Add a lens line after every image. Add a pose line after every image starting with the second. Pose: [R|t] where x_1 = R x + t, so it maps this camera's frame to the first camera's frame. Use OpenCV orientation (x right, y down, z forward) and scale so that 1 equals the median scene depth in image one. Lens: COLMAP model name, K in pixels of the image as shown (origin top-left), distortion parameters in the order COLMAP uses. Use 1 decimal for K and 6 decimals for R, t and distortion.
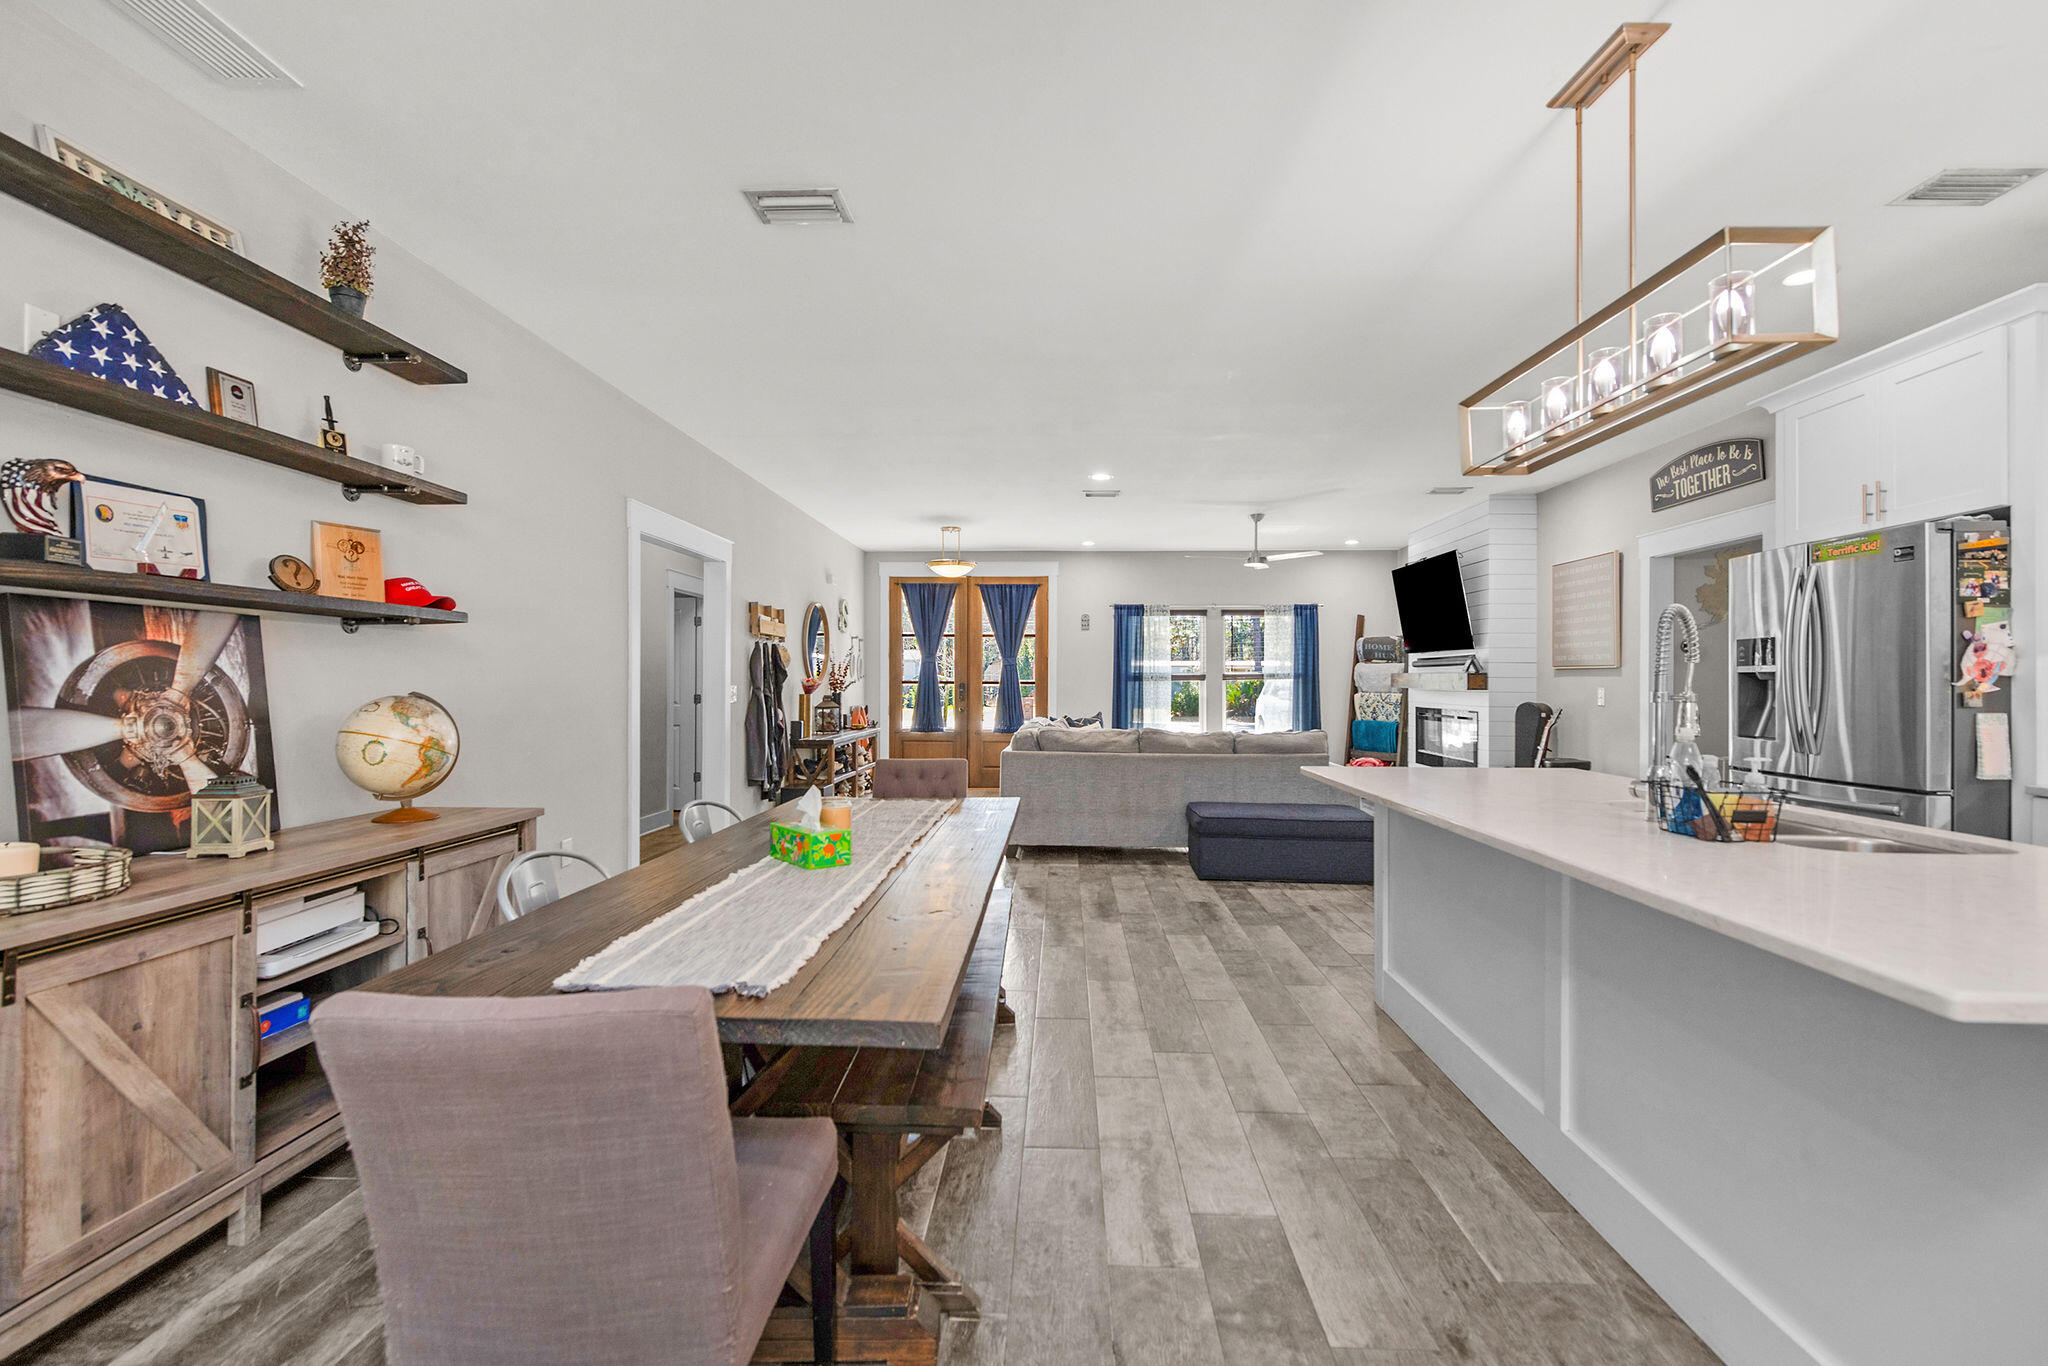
lens RADIAL K [[941.8, 0, 1036.7], [0, 941.8, 679.2], [0, 0, 1]] dist [0.002130, -0.001920]
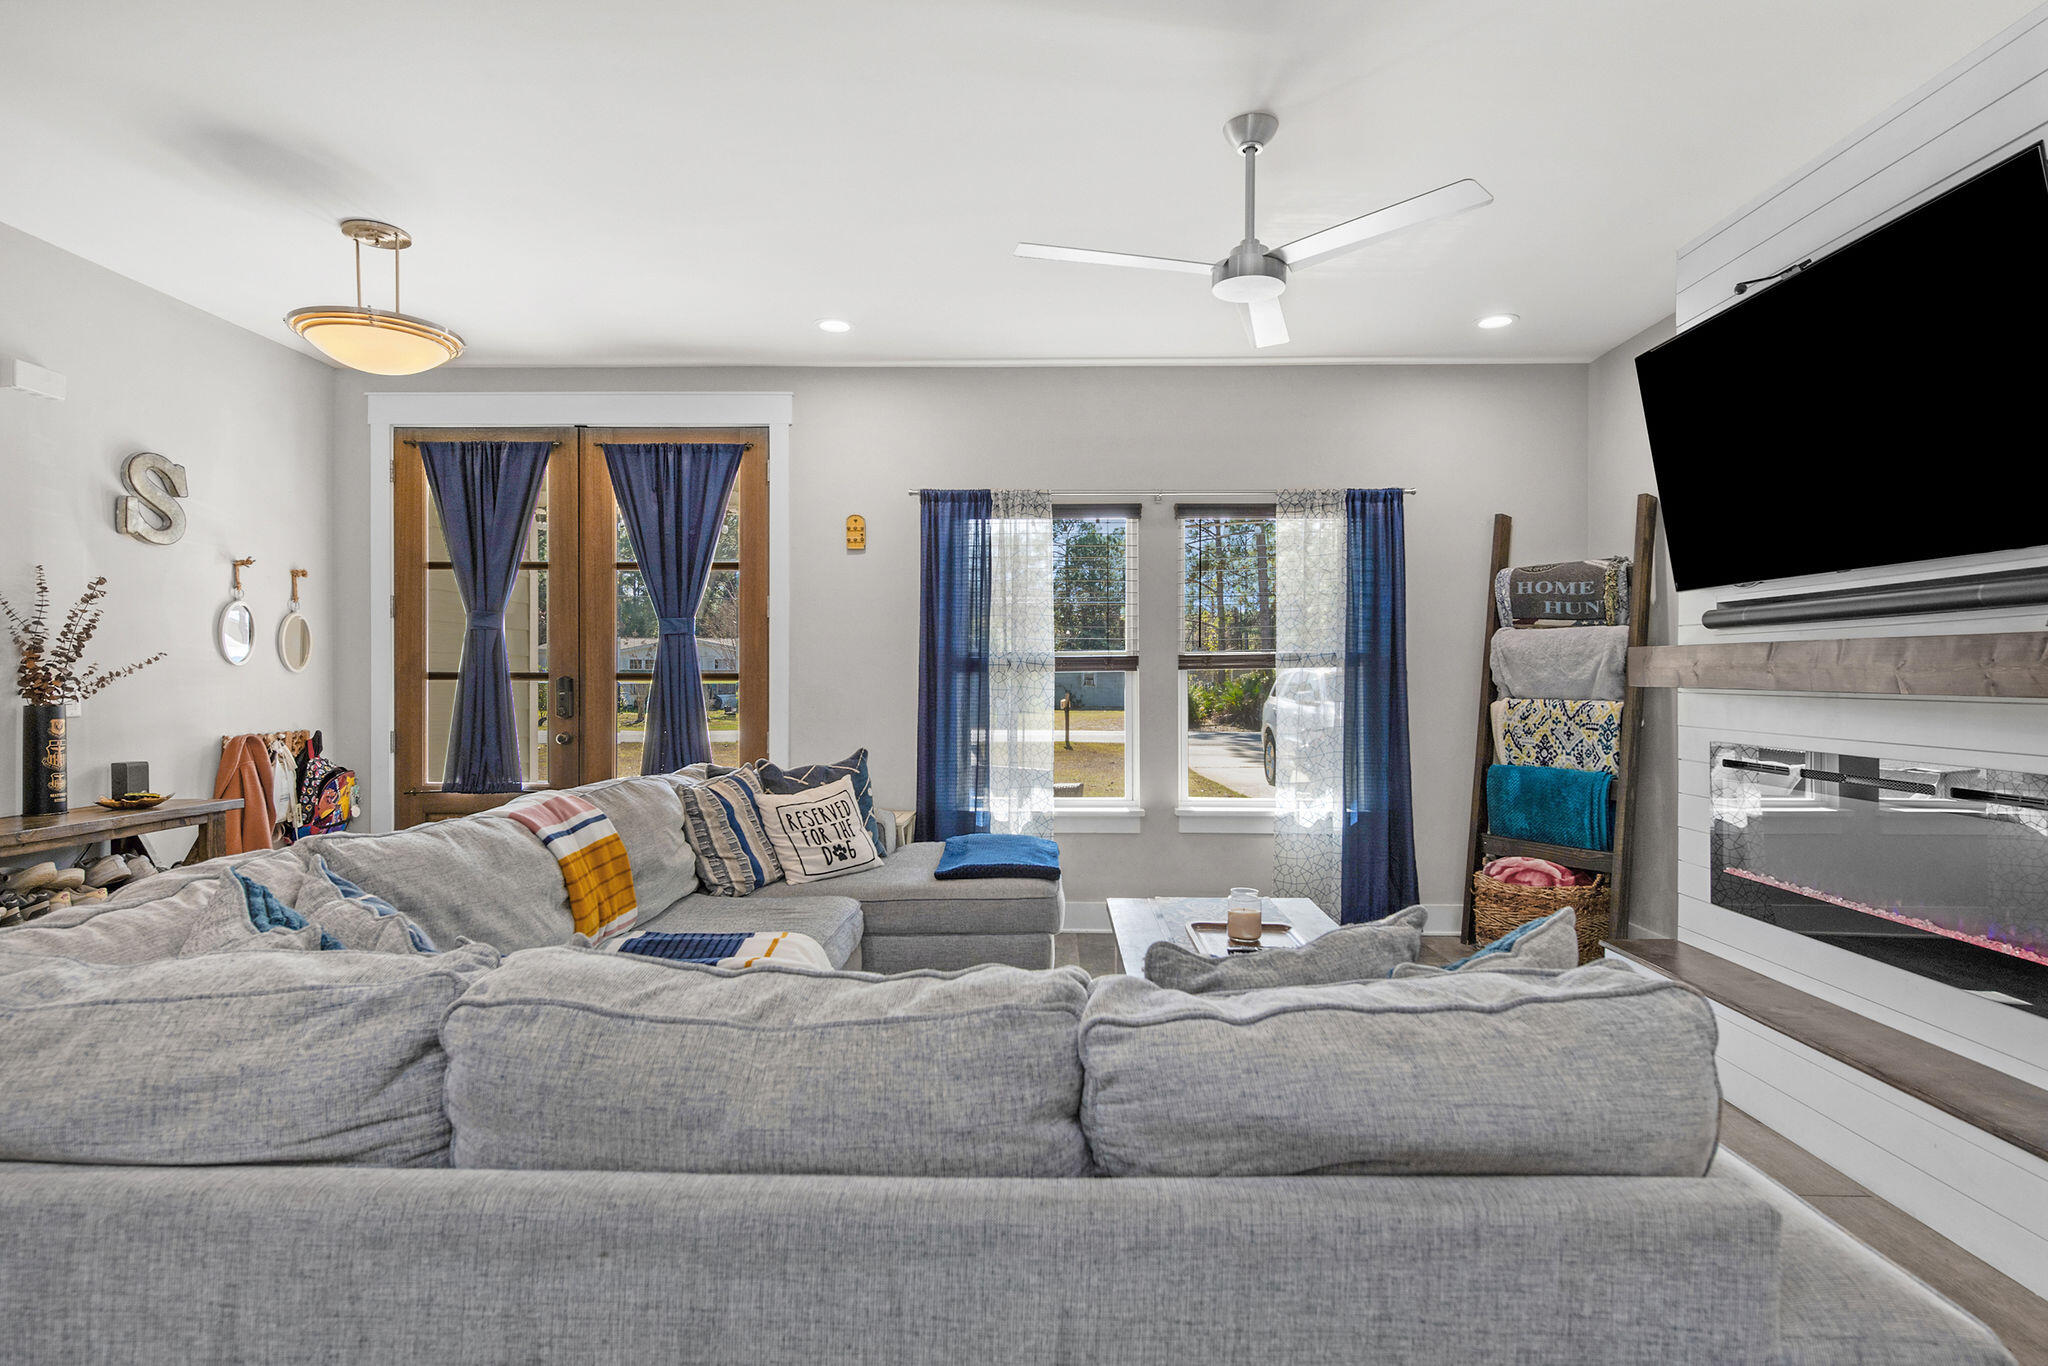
lens RADIAL K [[1074.8, 0, 1024.2], [0, 1074.8, 676.3], [0, 0, 1]] dist [0.004815, 0.001070]
pose [[0.999962, -0.001635, 0.008582, 0.338339], [0.001630, 0.999999, 0.000578, 0.009992], [-0.008583, -0.000564, 0.999963, 1.407886]]
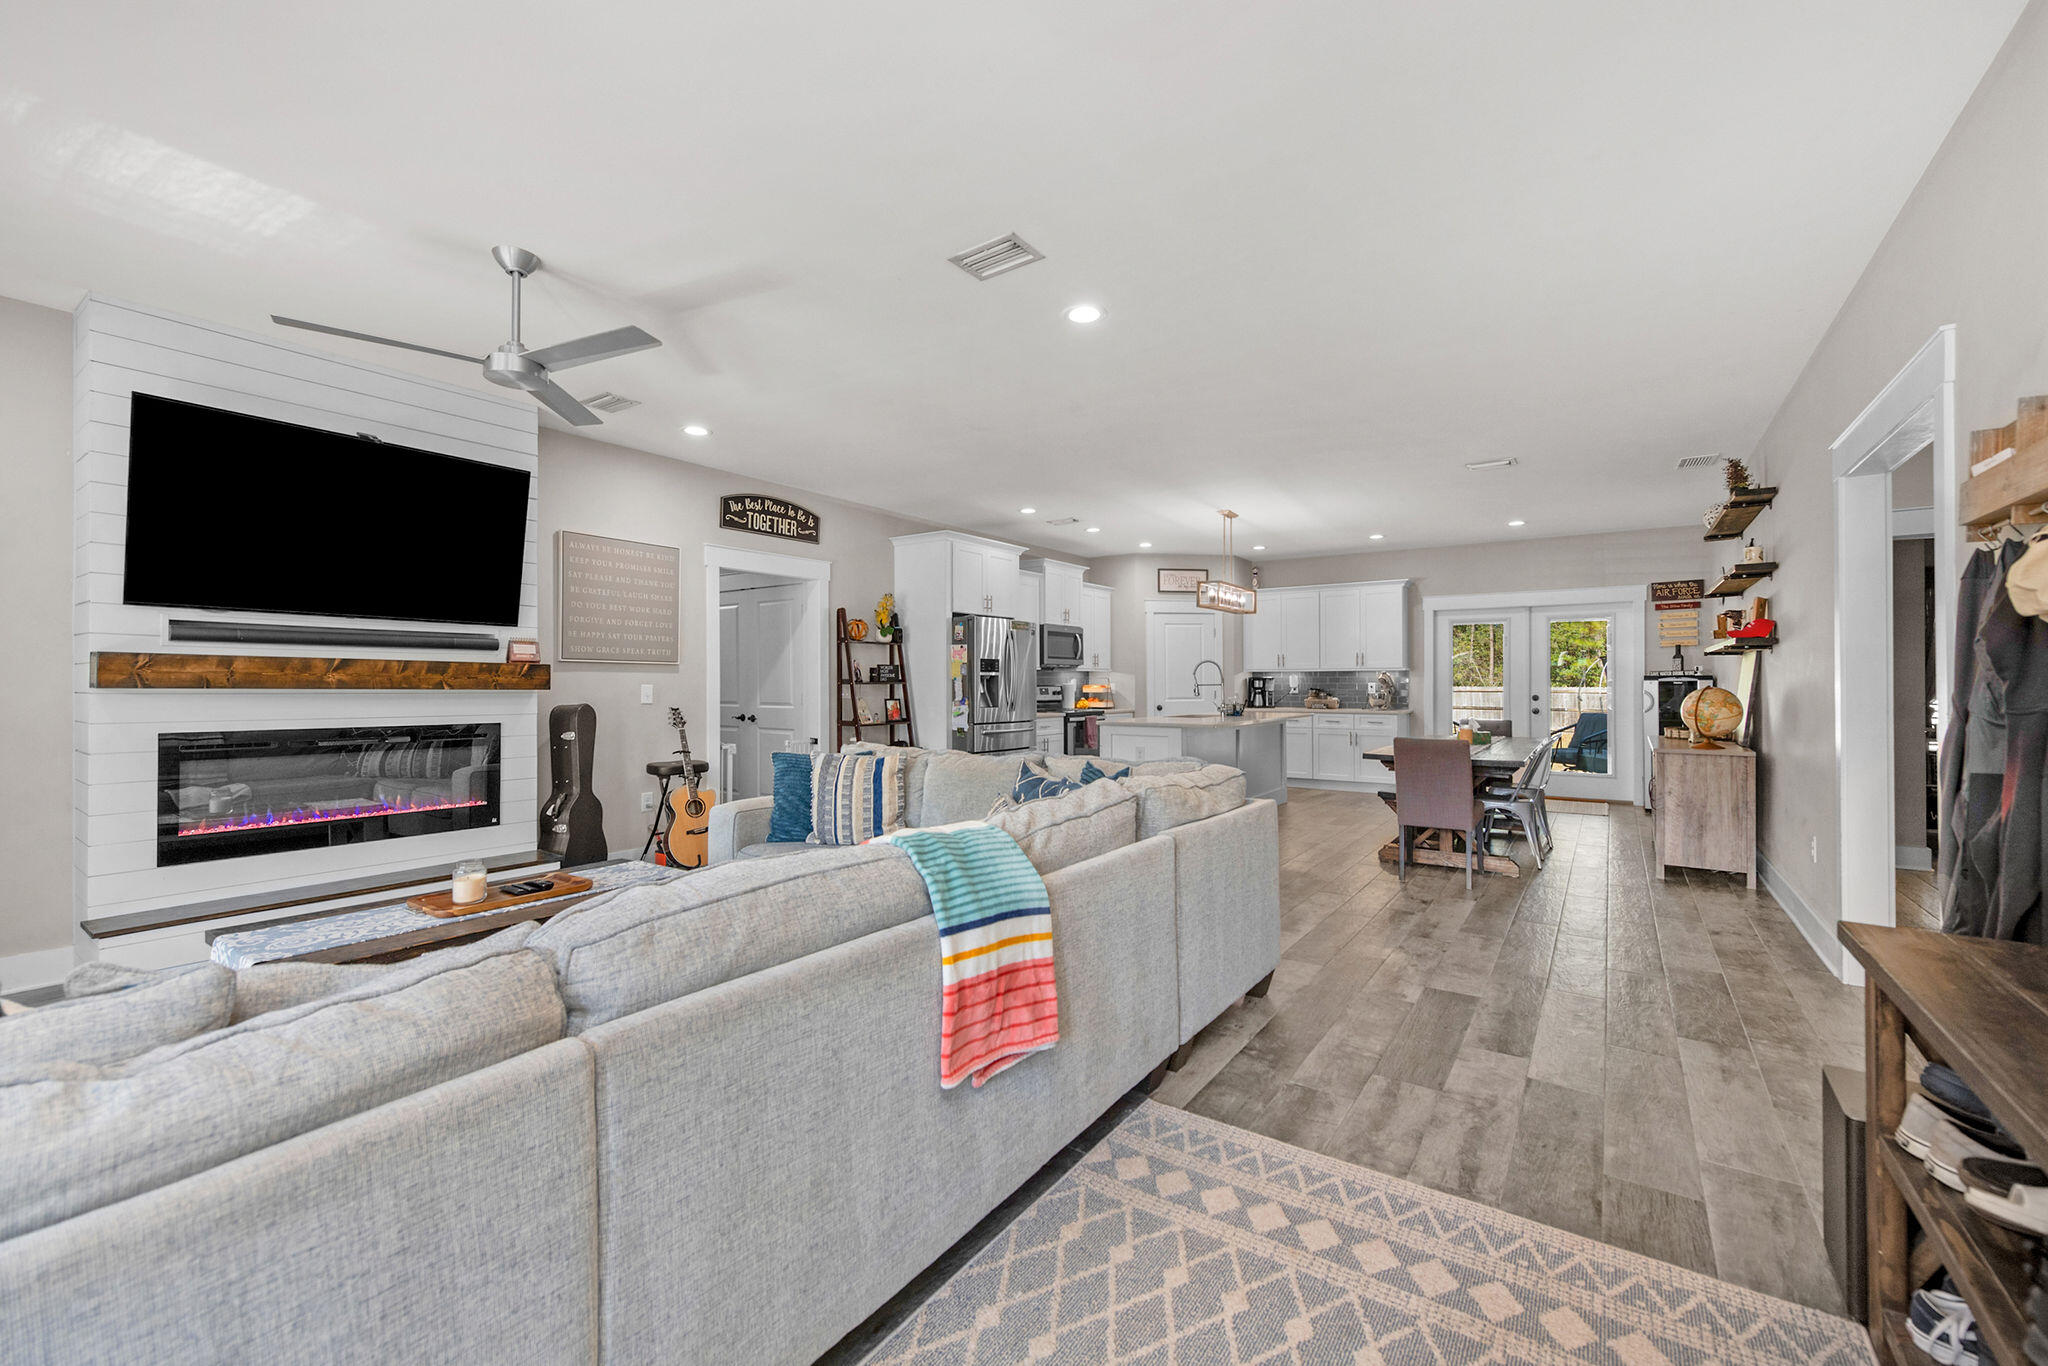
lens RADIAL K [[826.8, 0, 1025.1], [0, 826.8, 683.4], [0, 0, 1]] dist [0.006734, -0.000900]
pose [[-0.843247, -0.001496, 0.537524, -0.277759], [-0.003650, 0.999989, -0.002943, 0.015710], [-0.537513, -0.004444, -0.843243, 2.496704]]
